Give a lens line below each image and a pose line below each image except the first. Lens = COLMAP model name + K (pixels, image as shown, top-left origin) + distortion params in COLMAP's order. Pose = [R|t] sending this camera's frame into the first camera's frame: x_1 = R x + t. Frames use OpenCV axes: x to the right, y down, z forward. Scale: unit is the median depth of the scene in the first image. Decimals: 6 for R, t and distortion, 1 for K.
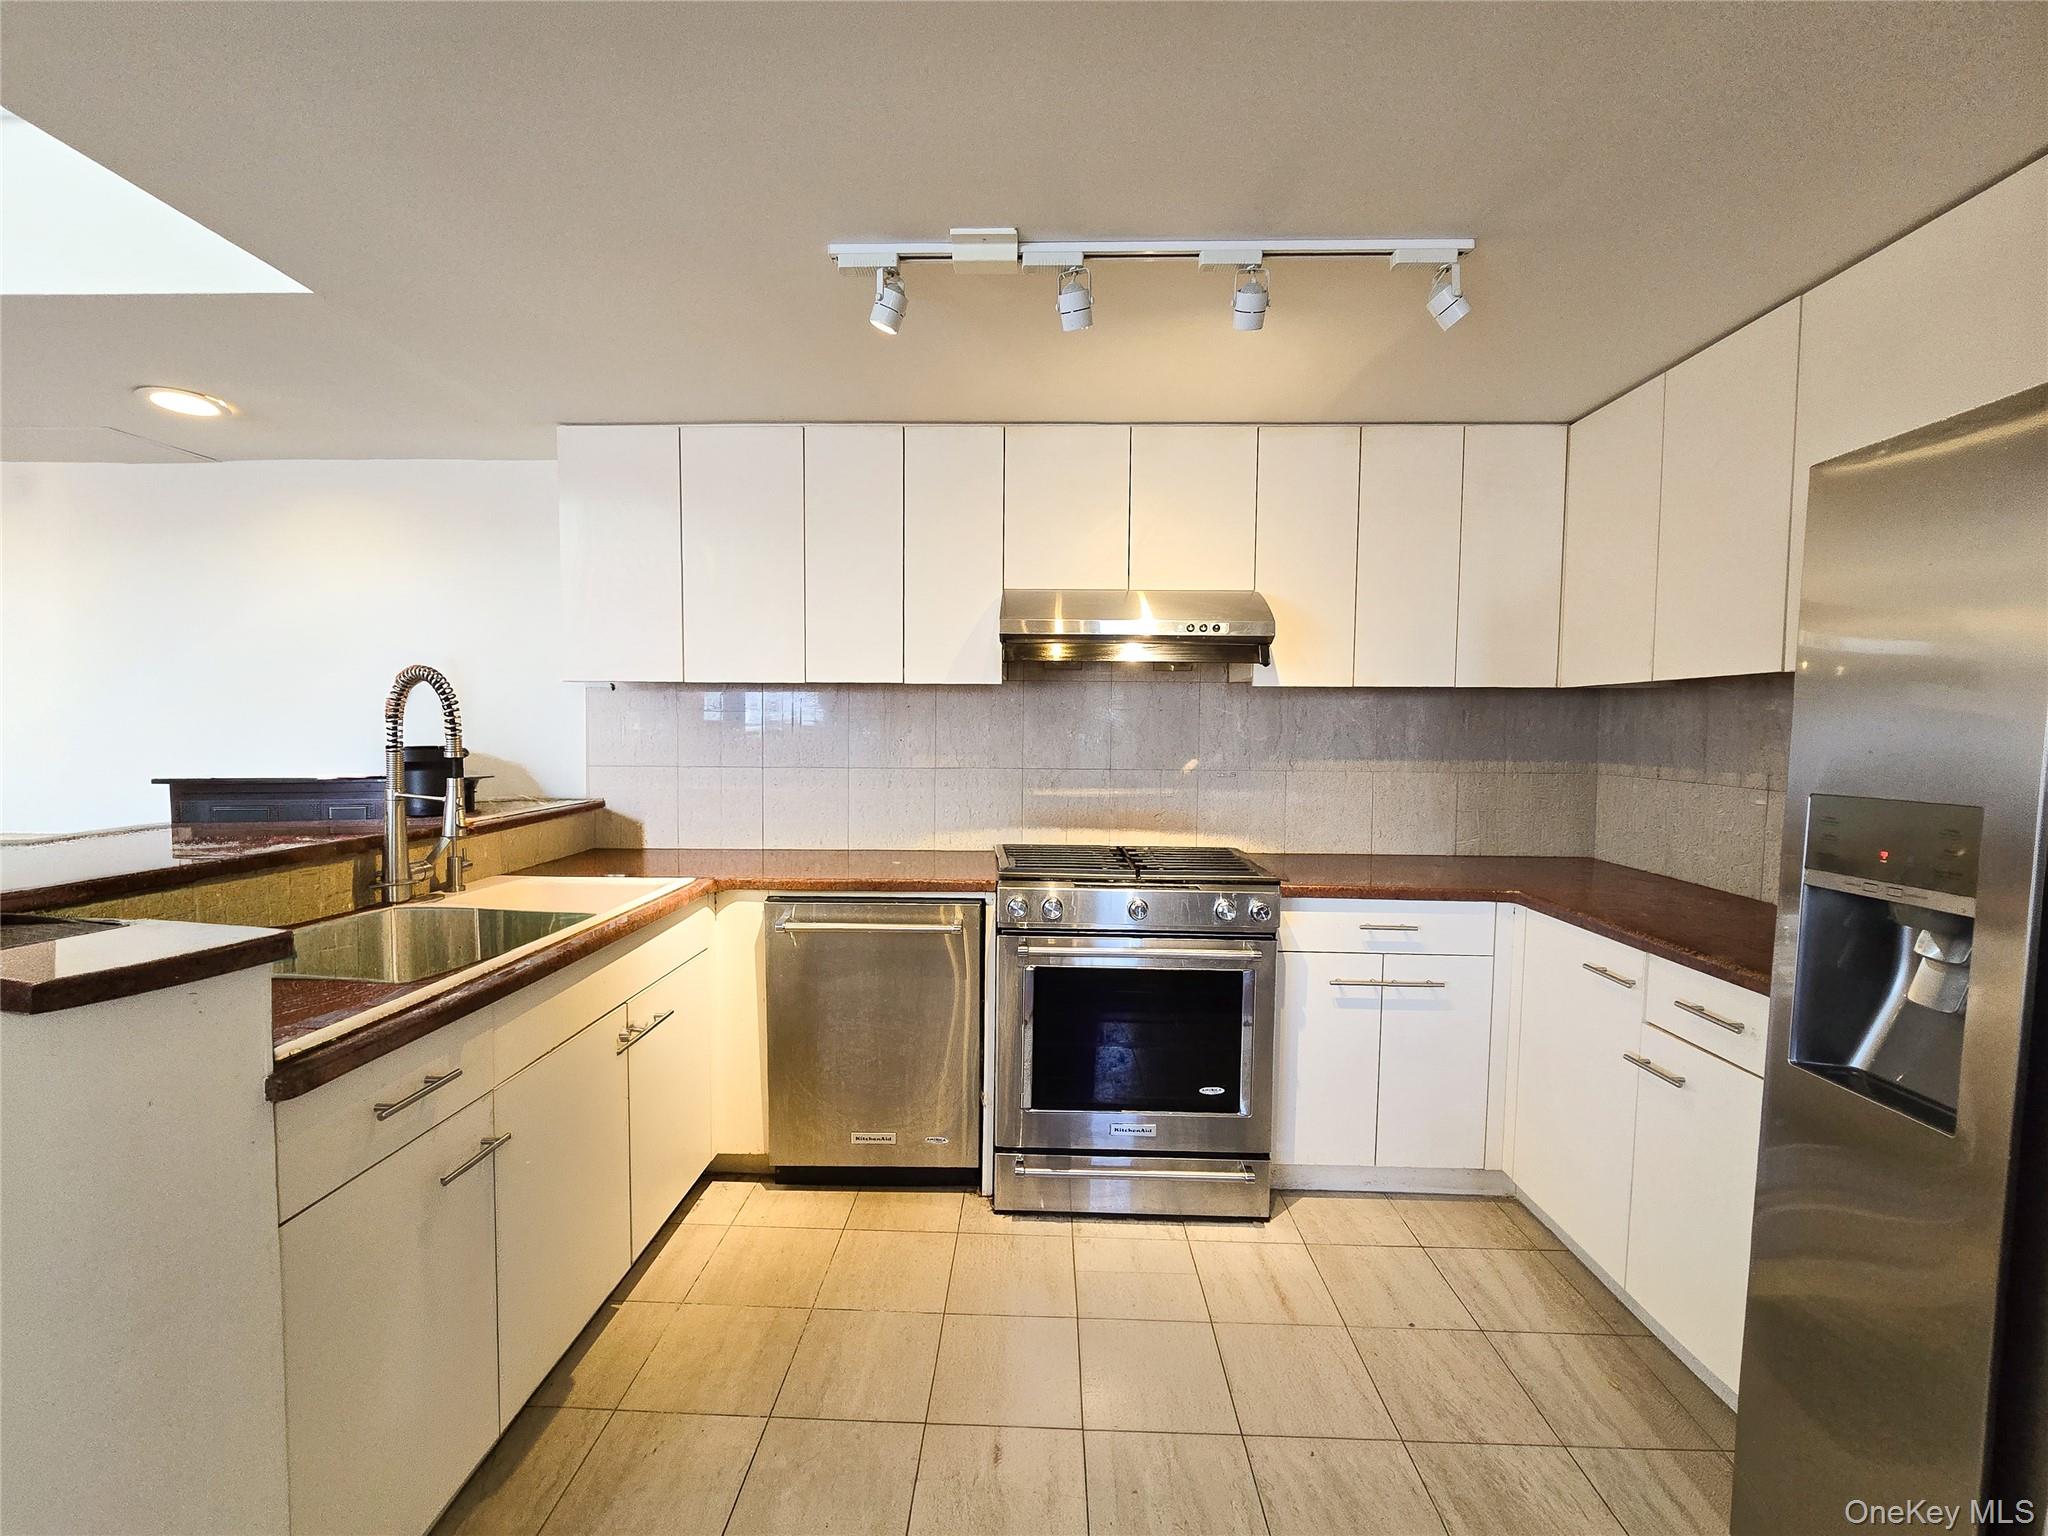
lens RADIAL K [[845.9, 0, 1011.2], [0, 845.9, 781.0], [0, 0, 1]] dist [-0.004289, 0.001381]
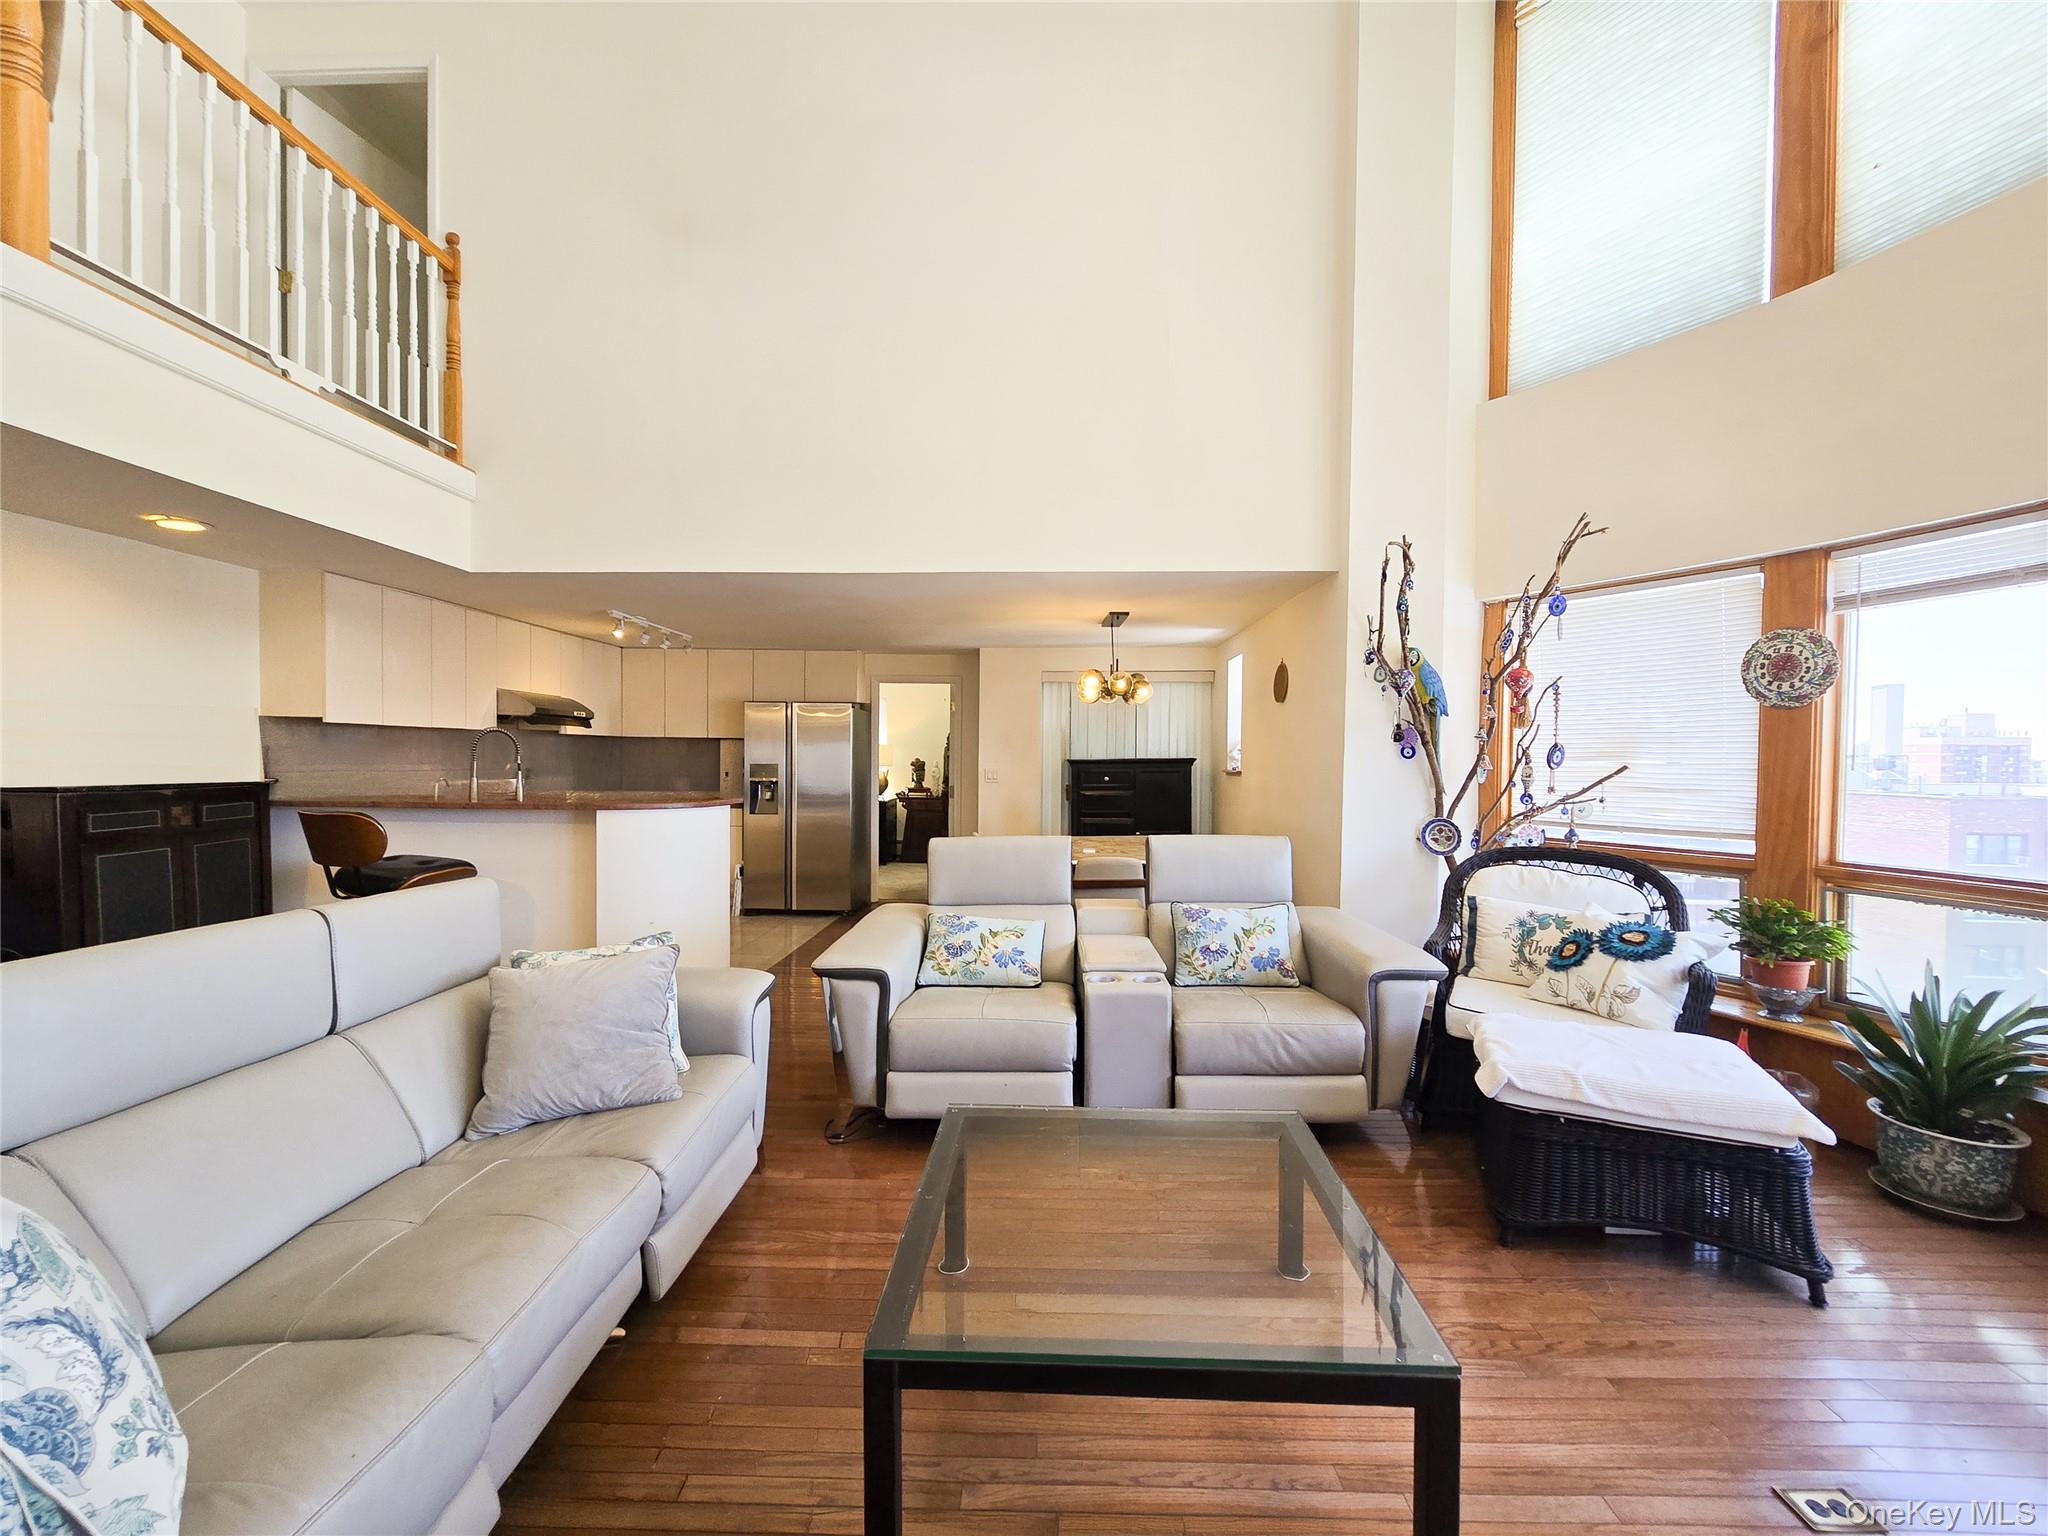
lens RADIAL K [[845.9, 0, 1025.4], [0, 845.9, 778.6], [0, 0, 1]] dist [-0.004289, 0.001381]
pose [[-0.008101, -0.034462, 0.999373, -2.503420], [0.052675, 0.998004, 0.034842, 0.008327], [-0.998579, 0.052924, -0.006270, -0.410750]]
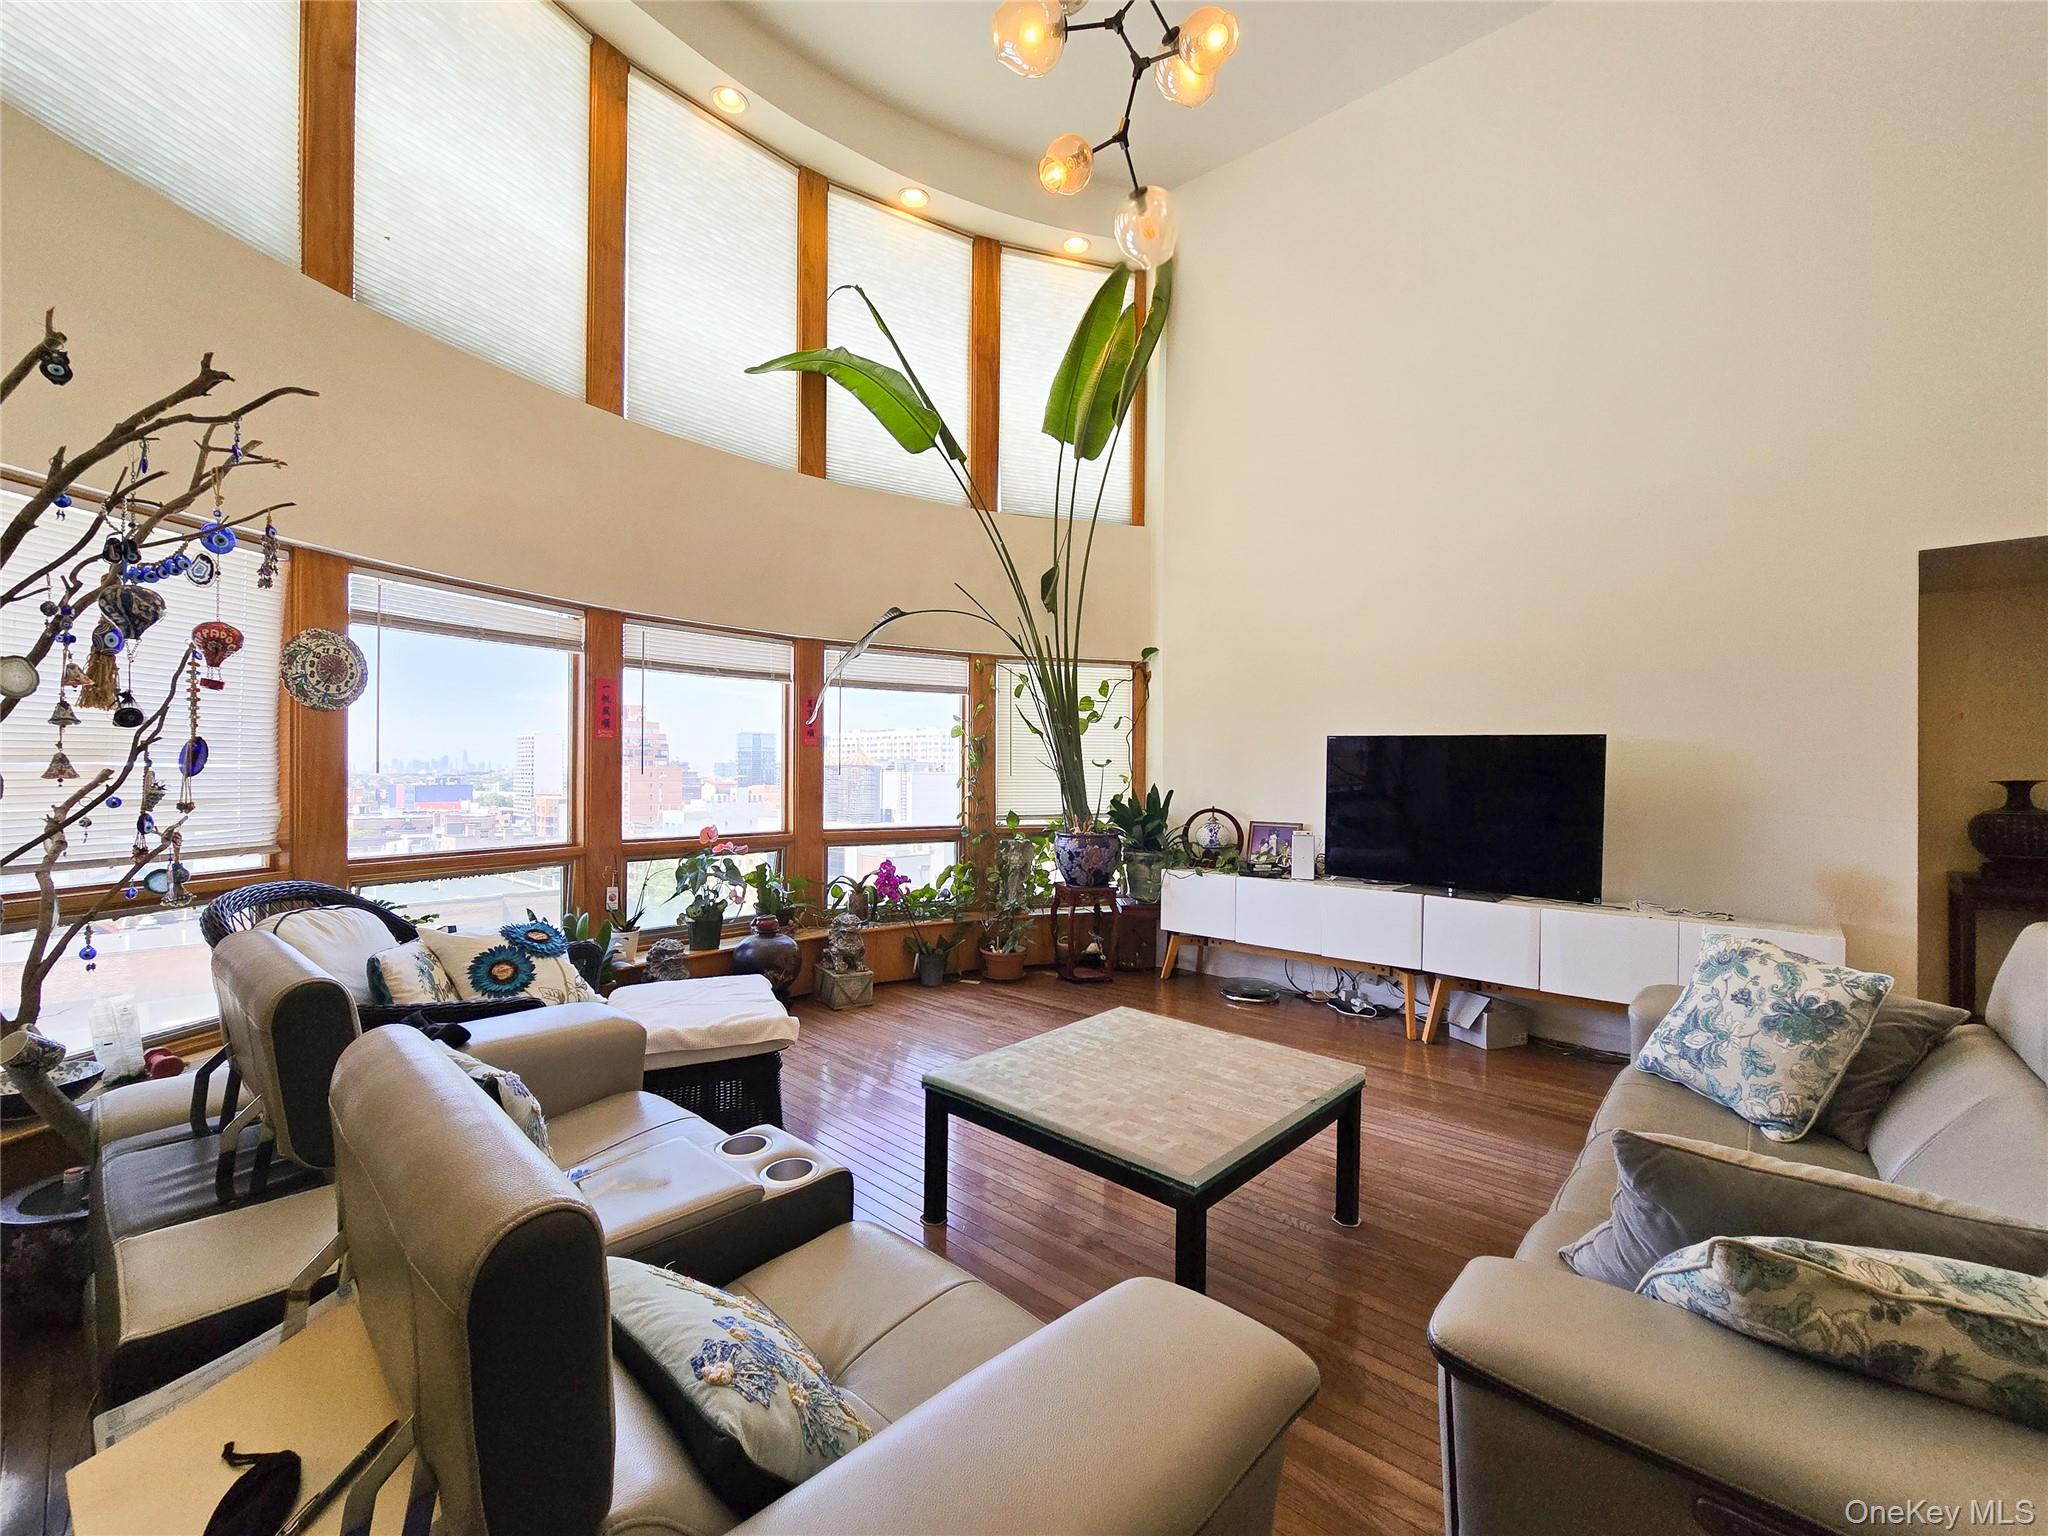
lens RADIAL K [[845.9, 0, 1016.7], [0, 845.9, 779.1], [0, 0, 1]] dist [-0.004289, 0.001381]
pose [[-0.645037, -0.008862, -0.764100, -0.823791], [-0.059274, 0.997500, 0.038469, -0.000557], [0.761849, 0.070106, -0.643950, 0.058551]]
